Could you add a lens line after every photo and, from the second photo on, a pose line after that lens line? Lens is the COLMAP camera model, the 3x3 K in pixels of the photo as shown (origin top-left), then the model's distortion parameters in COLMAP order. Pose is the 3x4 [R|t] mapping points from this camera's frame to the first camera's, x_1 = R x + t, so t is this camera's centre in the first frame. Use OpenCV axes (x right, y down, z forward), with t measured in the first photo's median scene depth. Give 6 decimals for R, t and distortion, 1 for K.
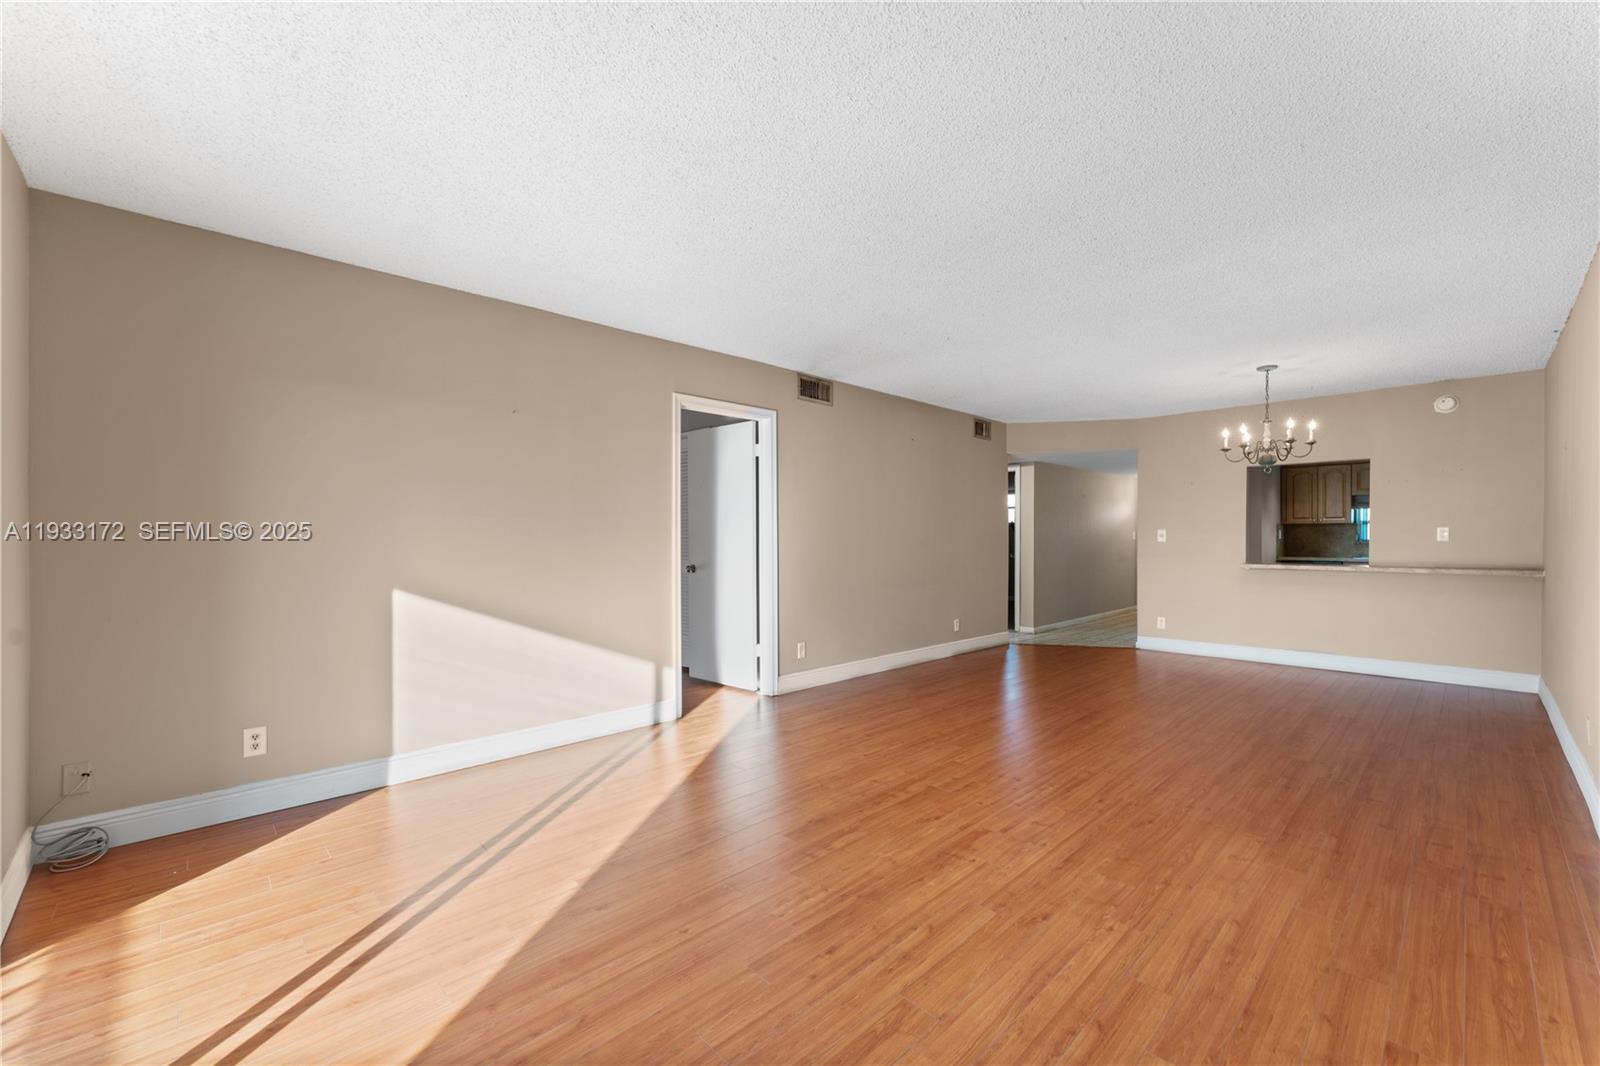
lens RADIAL K [[652.2, 0, 804.9], [0, 652.2, 538.4], [0, 0, 1]] dist [0.000867, -0.000354]
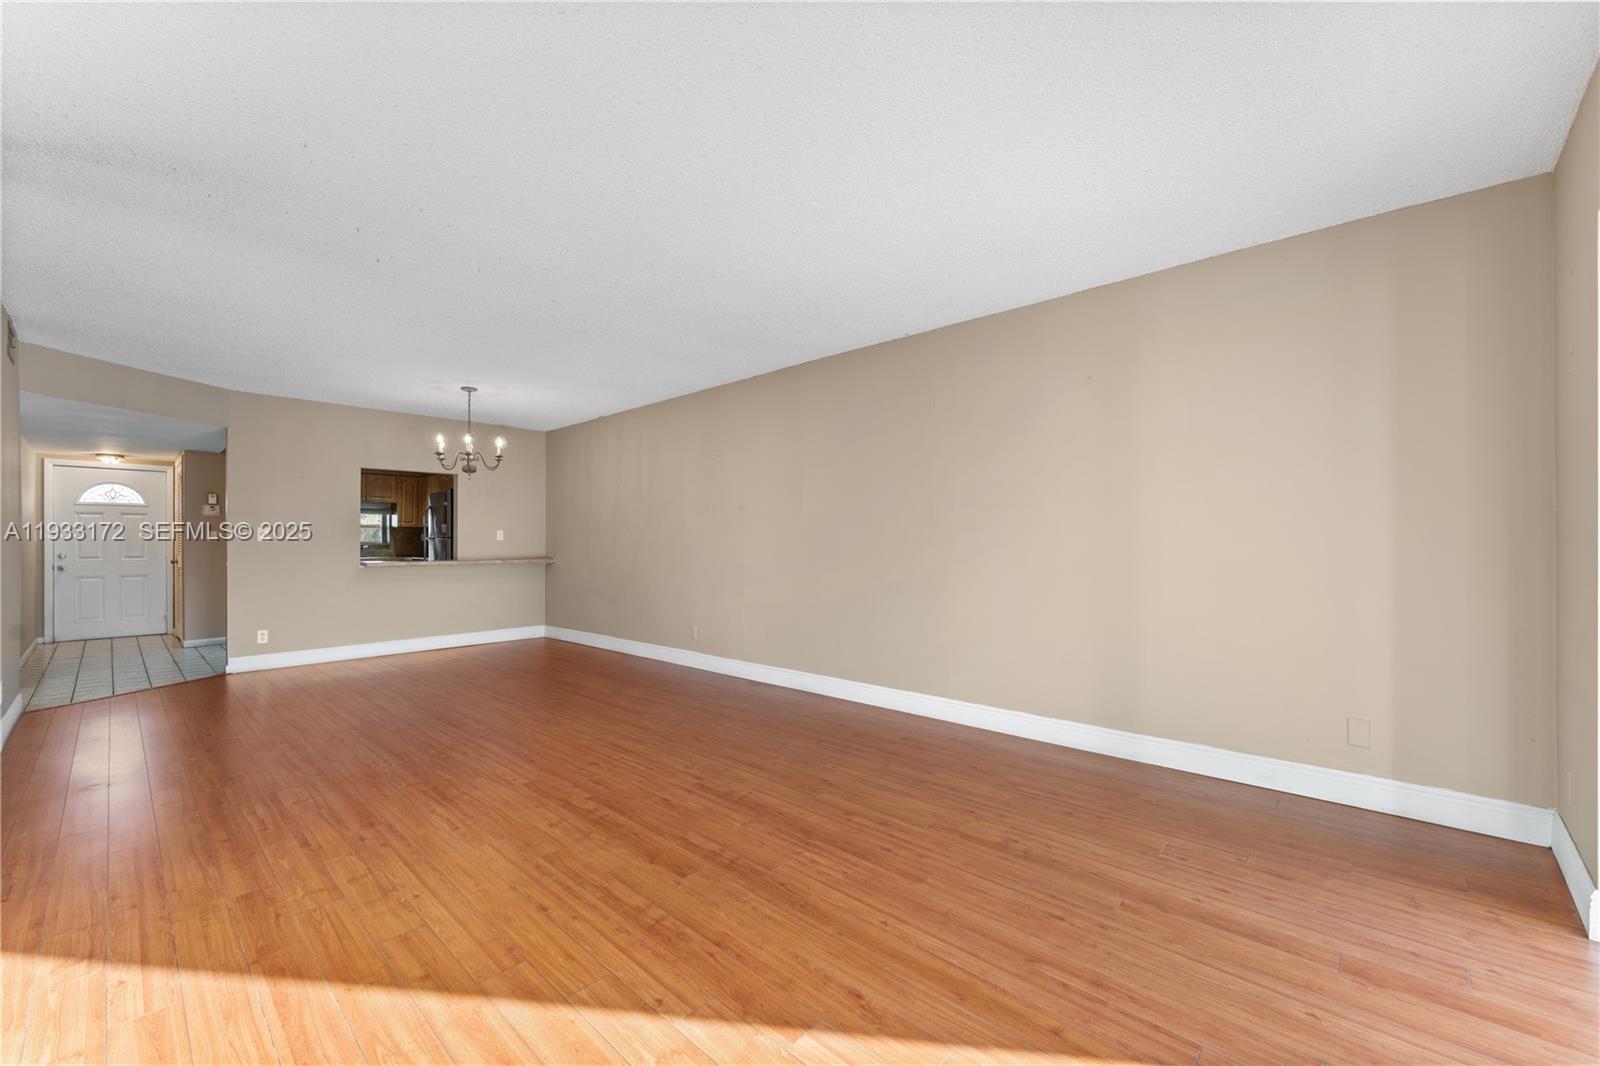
lens RADIAL K [[632.3, 0, 801.2], [0, 632.3, 538.3], [0, 0, 1]] dist [0.000492, -0.000023]
pose [[-0.055512, 0.006838, 0.998435, -0.755464], [0.006564, 0.999957, -0.006483, 0.023729], [-0.998436, 0.006194, -0.055555, 0.790919]]
